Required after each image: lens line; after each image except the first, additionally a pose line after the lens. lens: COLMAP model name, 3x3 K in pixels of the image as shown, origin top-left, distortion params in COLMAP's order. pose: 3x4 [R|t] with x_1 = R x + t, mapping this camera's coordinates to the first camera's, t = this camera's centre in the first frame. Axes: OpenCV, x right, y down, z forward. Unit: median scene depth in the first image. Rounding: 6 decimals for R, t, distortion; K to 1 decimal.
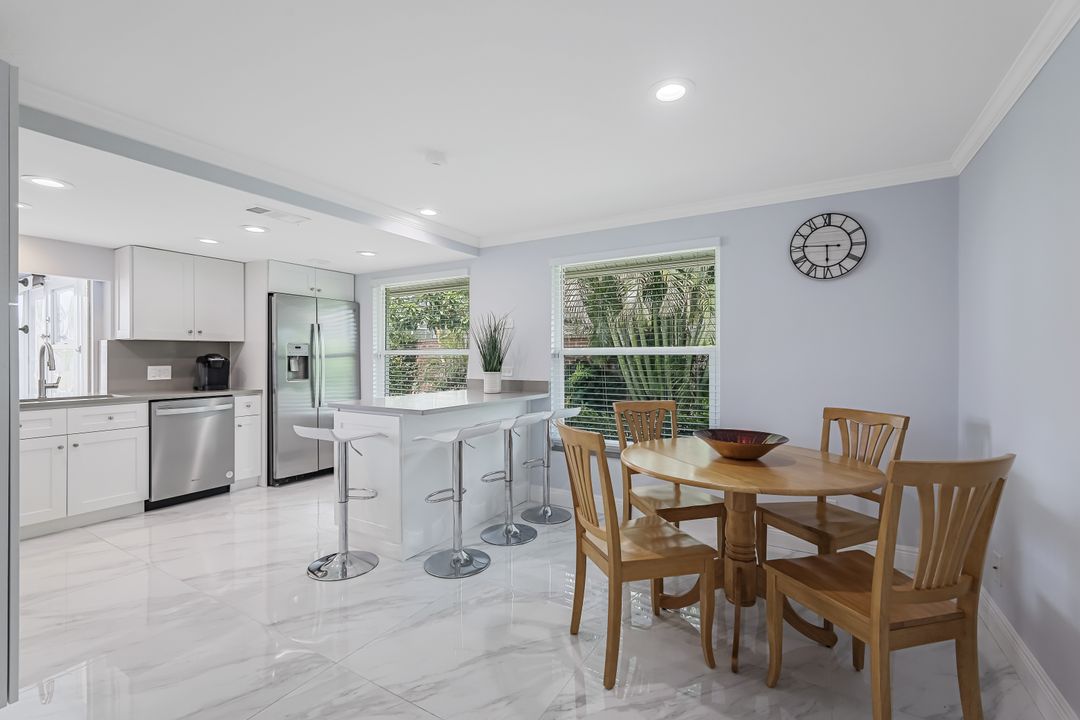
lens RADIAL K [[470.9, 0, 537.0], [0, 470.9, 355.1], [0, 0, 1]] dist [0.002746, -0.000018]
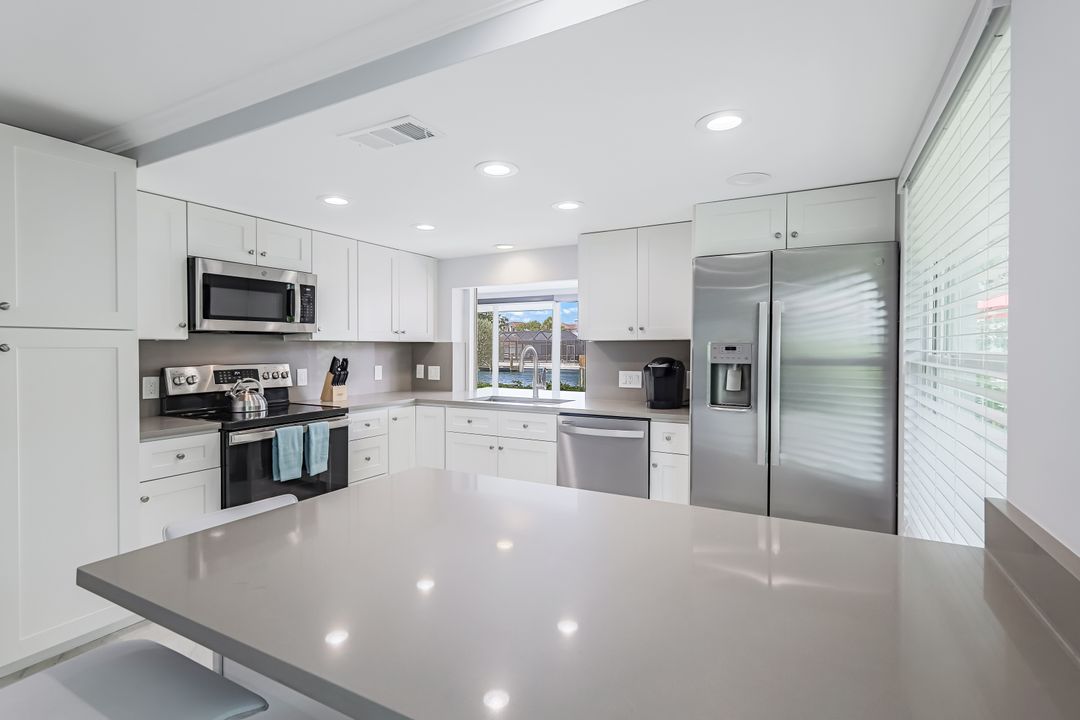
lens RADIAL K [[500.9, 0, 554.8], [0, 500.9, 353.8], [0, 0, 1]] dist [0.001349, 0.000291]
pose [[0.054534, 0.012449, -0.998434, 0.079147], [0.000874, 0.999921, 0.012515, -0.019918], [0.998512, -0.001555, 0.054518, 0.866758]]
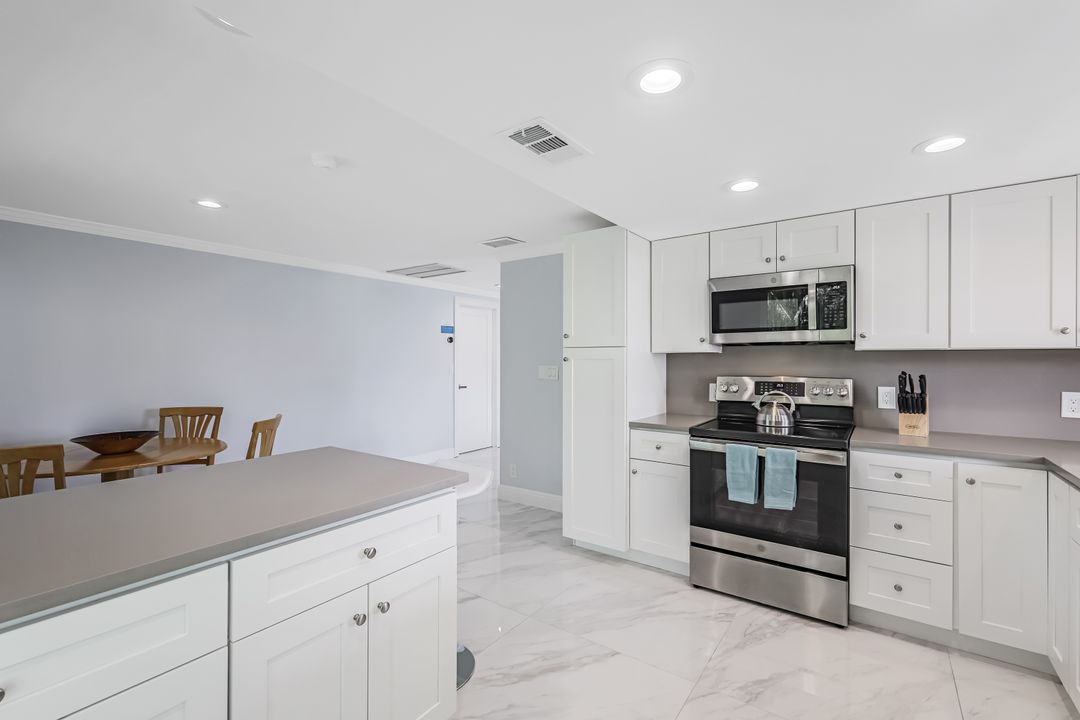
lens RADIAL K [[477.0, 0, 539.7], [0, 477.0, 366.7], [0, 0, 1]] dist [0.015009, 0.000080]
pose [[-0.997073, -0.001653, 0.076438, -0.423254], [-0.000700, 0.999922, 0.012492, -0.017990], [-0.076453, 0.012401, -0.996996, 1.167019]]
